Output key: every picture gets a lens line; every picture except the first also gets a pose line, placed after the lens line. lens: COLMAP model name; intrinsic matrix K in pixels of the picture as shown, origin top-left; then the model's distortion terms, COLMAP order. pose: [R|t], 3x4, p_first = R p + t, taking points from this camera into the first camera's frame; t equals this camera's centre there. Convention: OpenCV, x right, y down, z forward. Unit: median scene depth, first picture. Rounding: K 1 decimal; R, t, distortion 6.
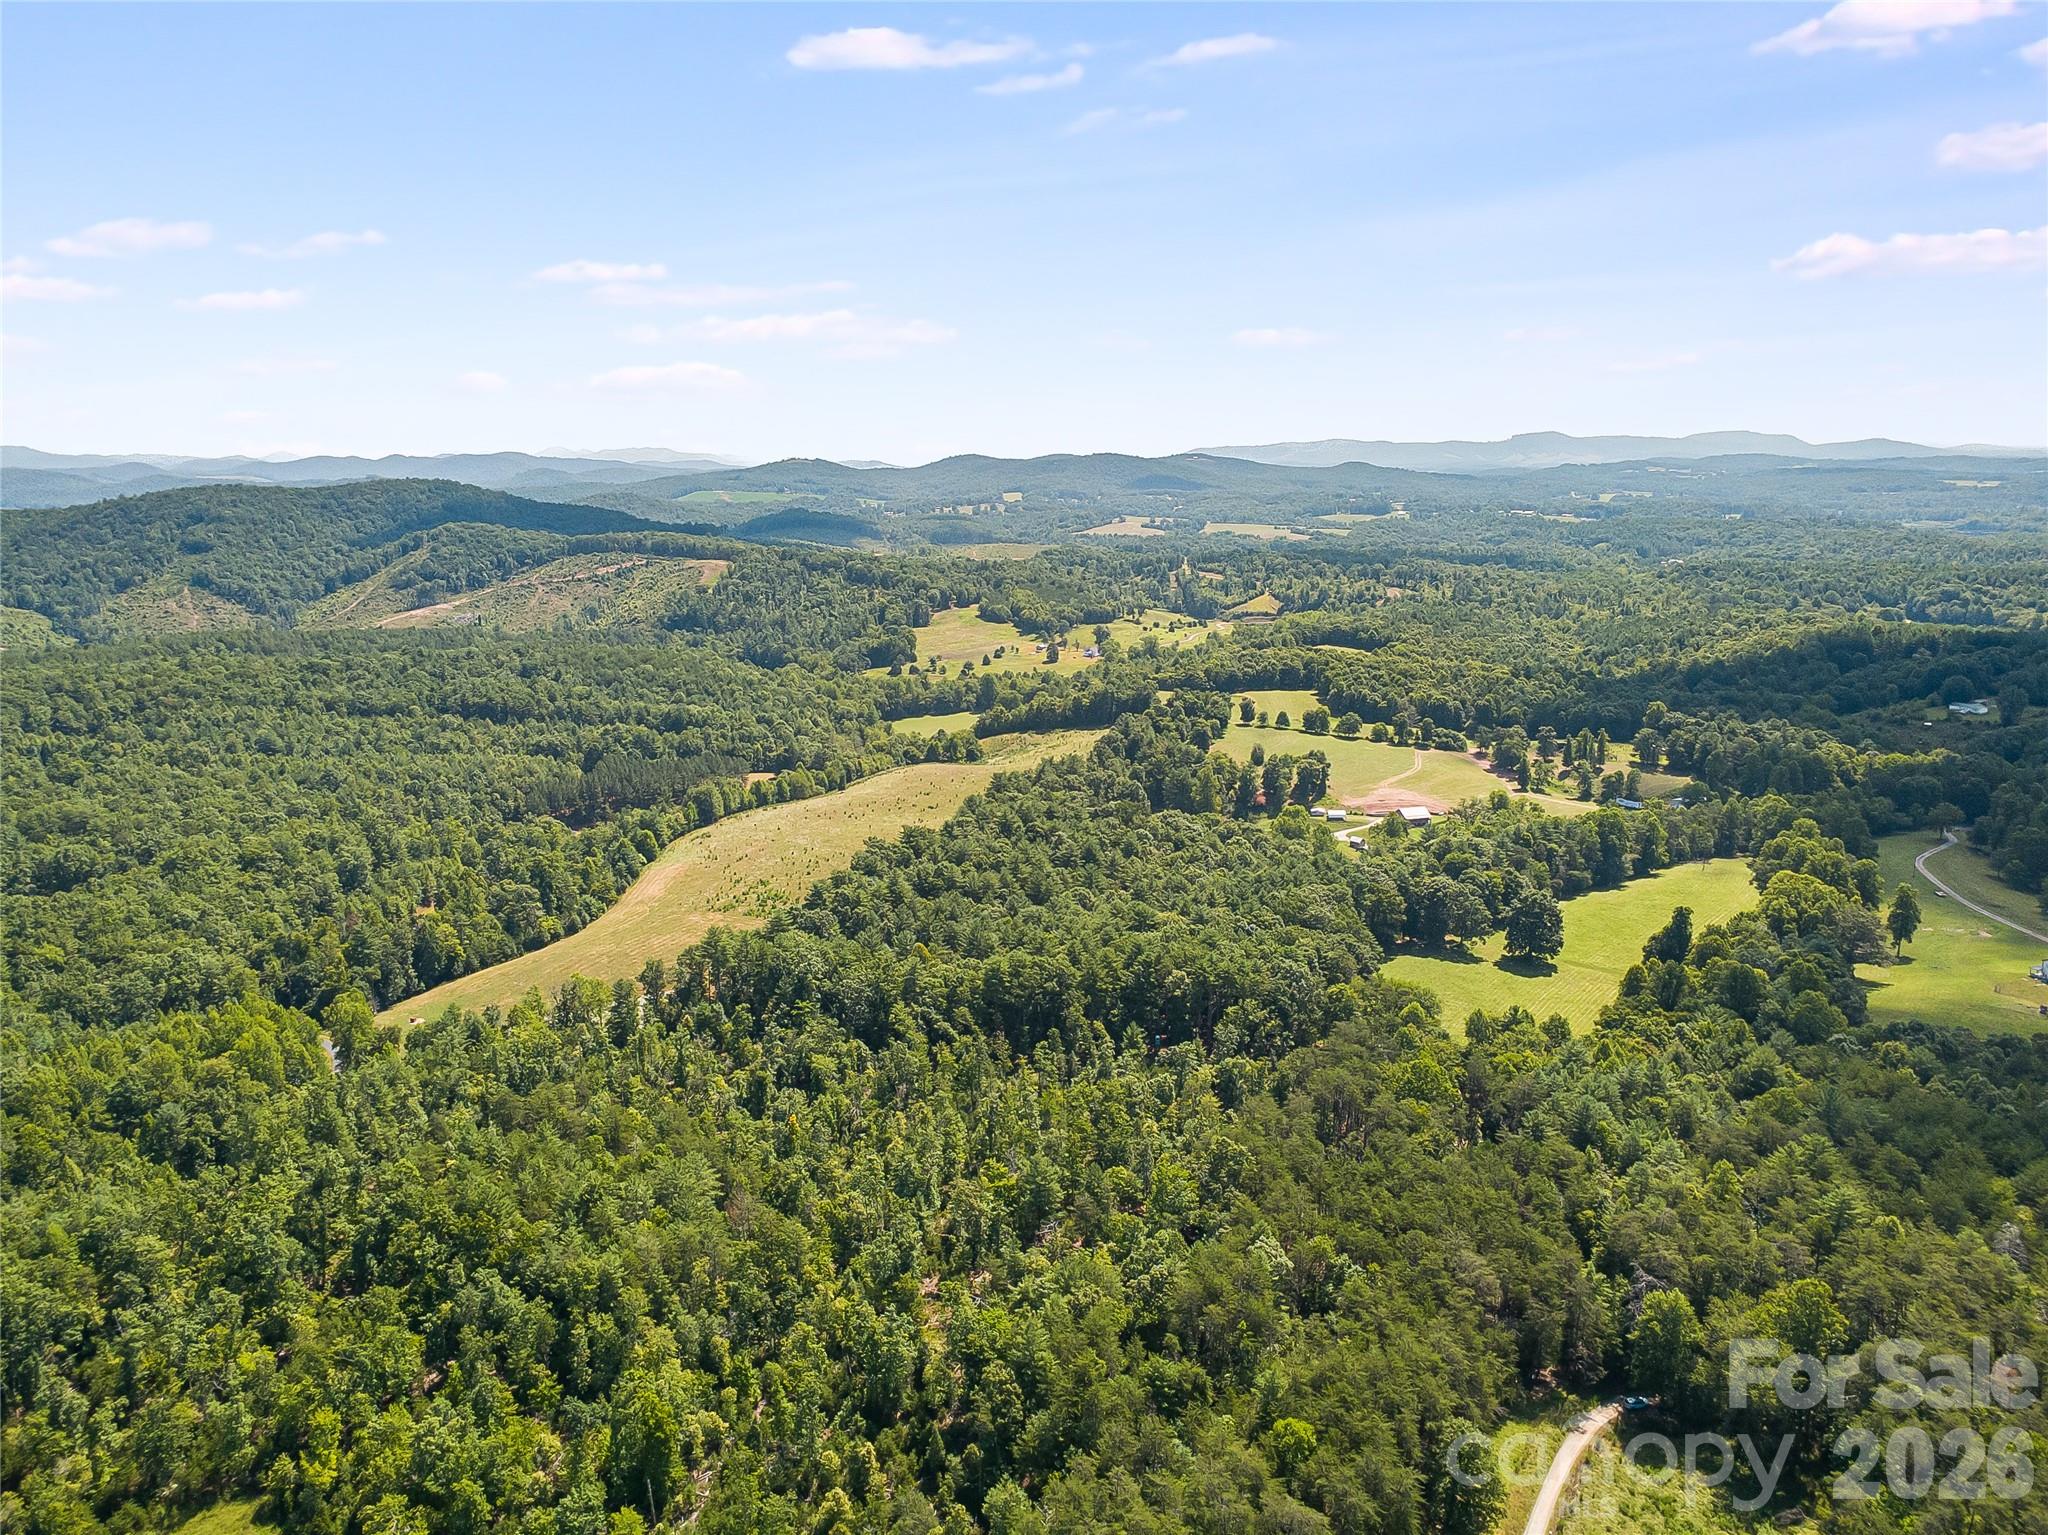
lens RADIAL K [[1442.2, 0, 1023.0], [0, 1442.2, 783.5], [0, 0, 1]] dist [0.006042, 0.001023]
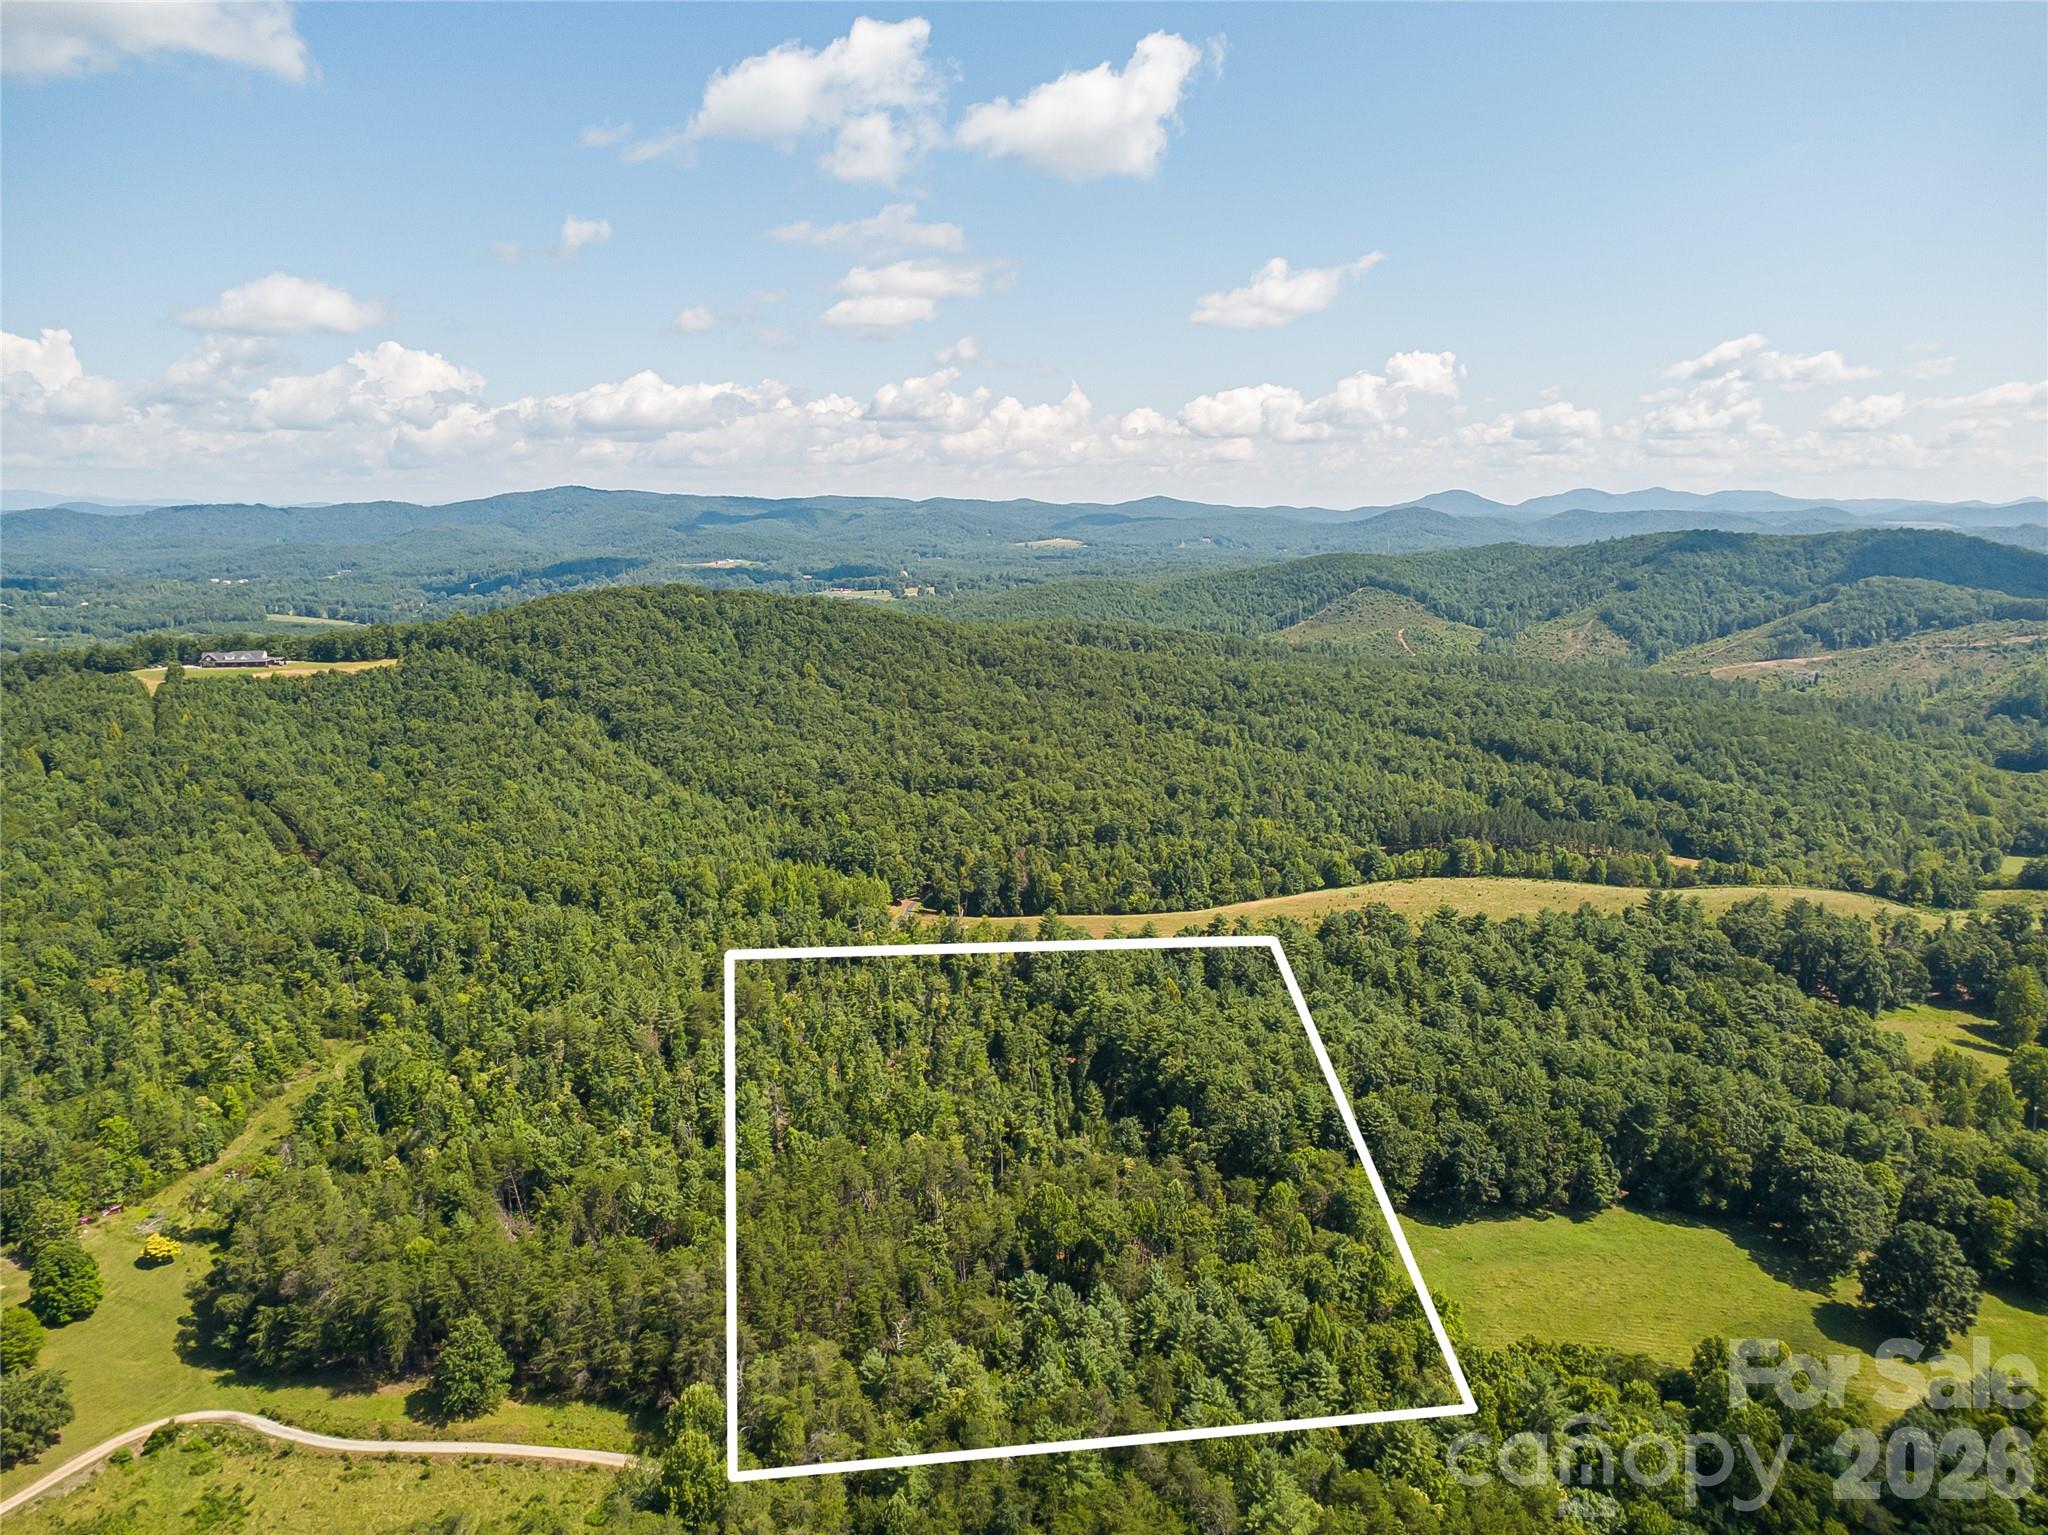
lens RADIAL K [[1442.2, 0, 1032.6], [0, 1442.2, 750.4], [0, 0, 1]] dist [0.006042, 0.001023]
pose [[0.478870, 0.158818, -0.863400, 0.247276], [-0.202790, 0.976912, 0.067224, -0.033035], [0.854143, 0.142897, 0.500021, 0.119777]]
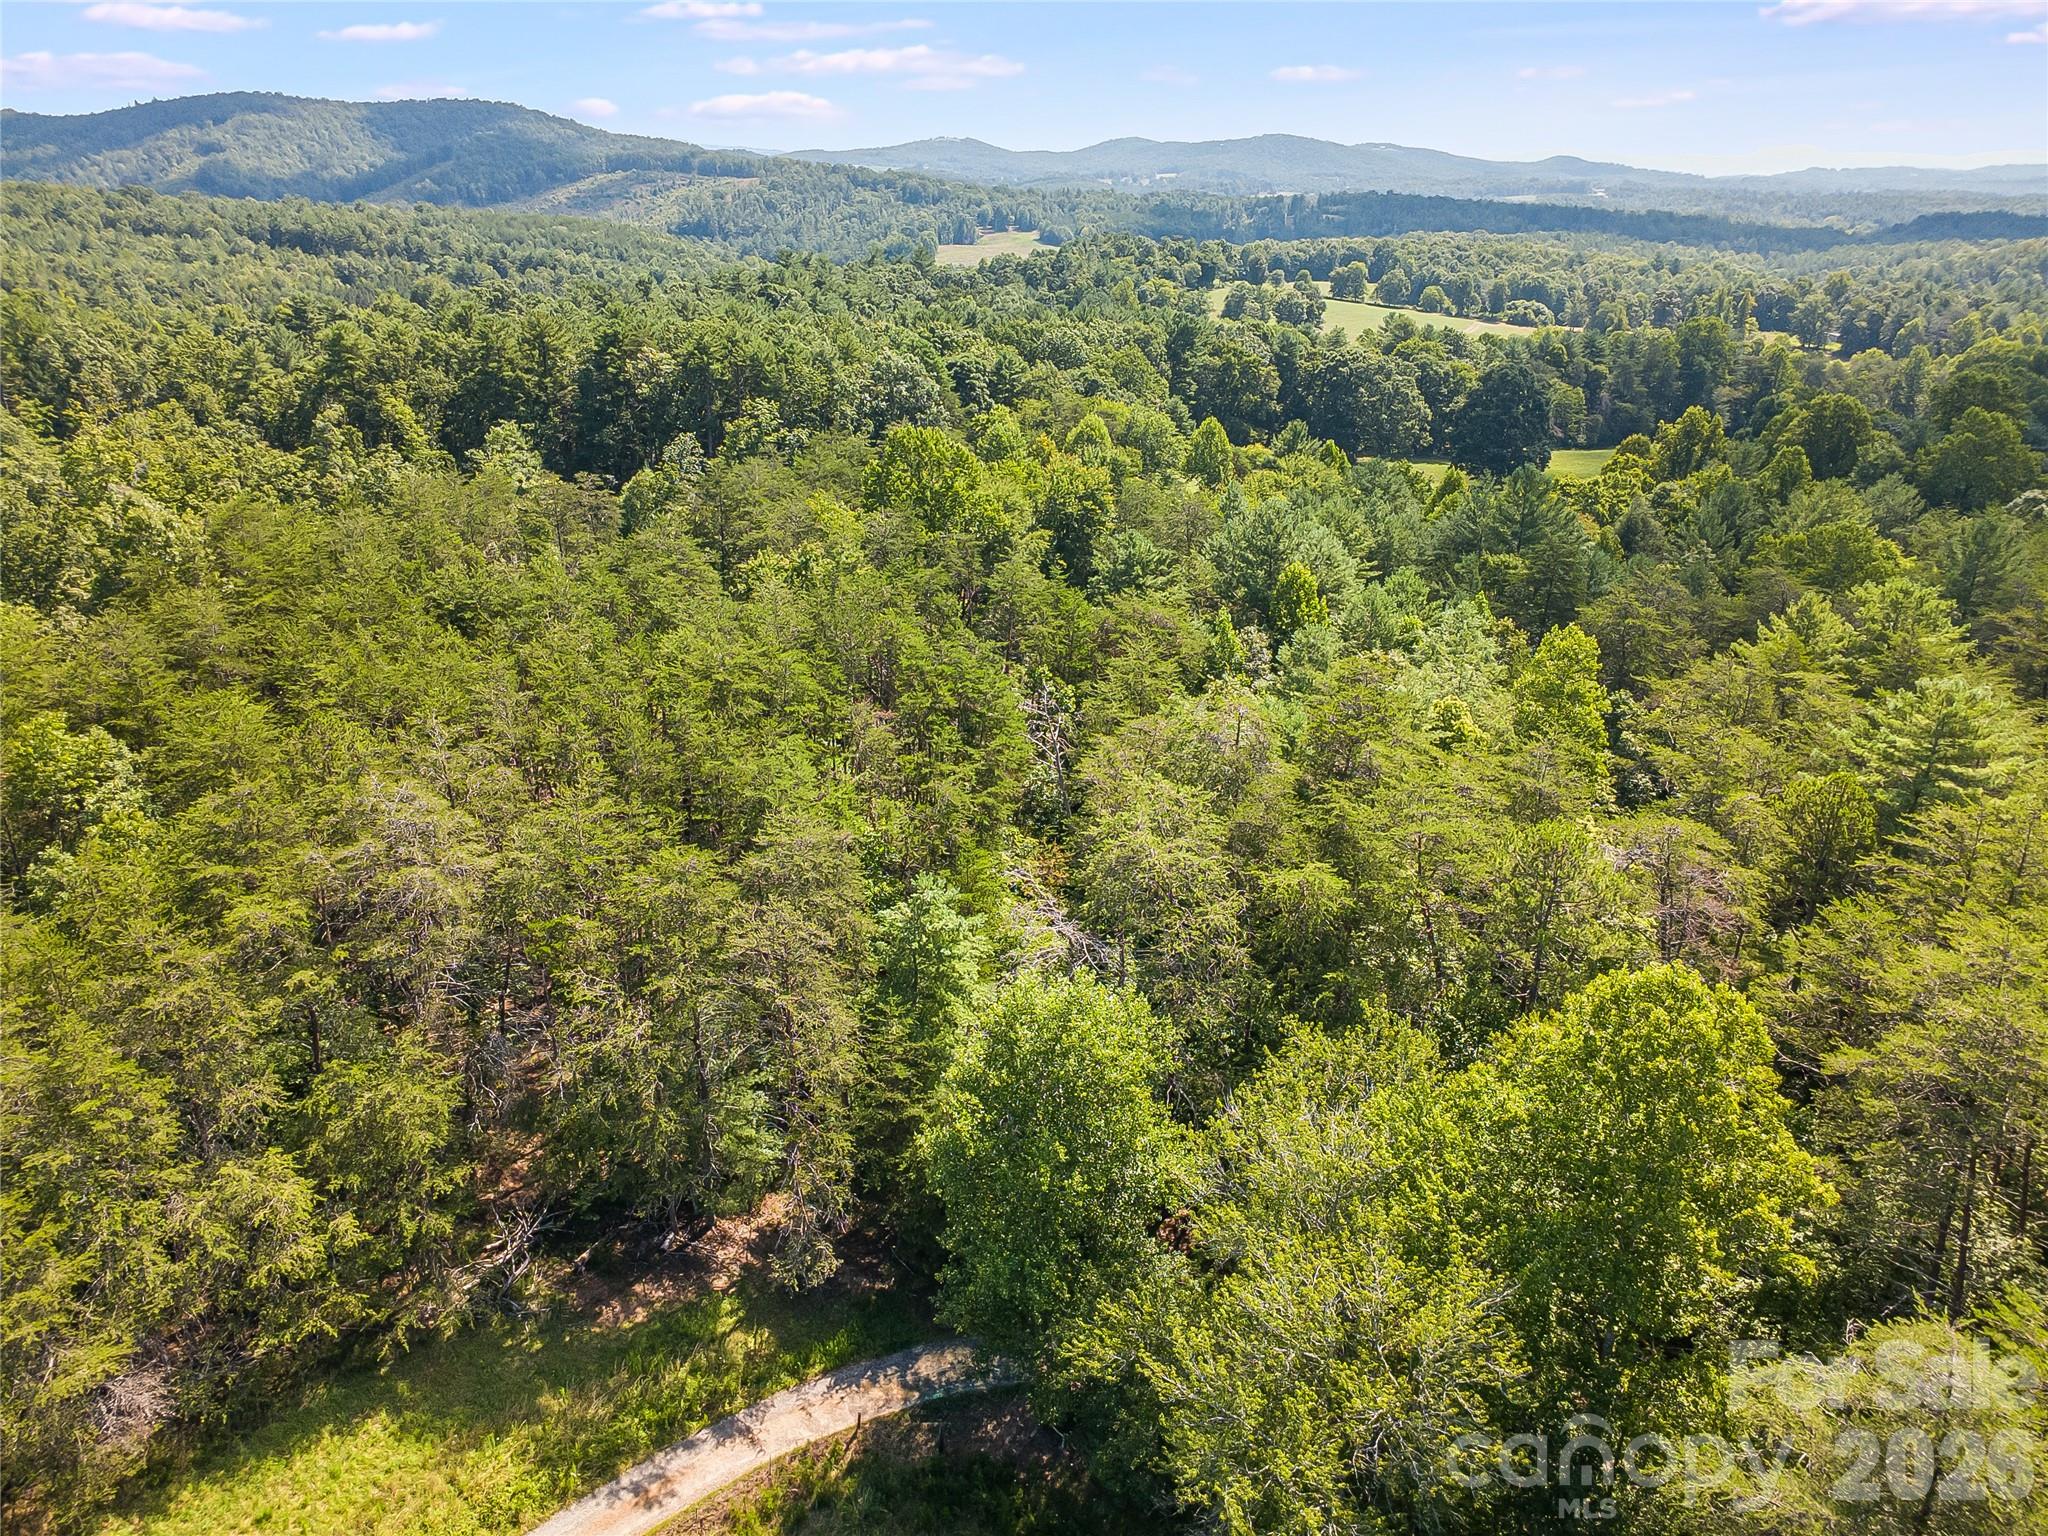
lens RADIAL K [[1442.2, 0, 1028.9], [0, 1442.2, 747.4], [0, 0, 1]] dist [0.006042, 0.001023]
pose [[0.992204, 0.070006, -0.103104, 0.086258], [-0.053063, 0.985890, 0.158764, 0.052082], [0.112763, -0.152055, 0.981918, 0.144991]]
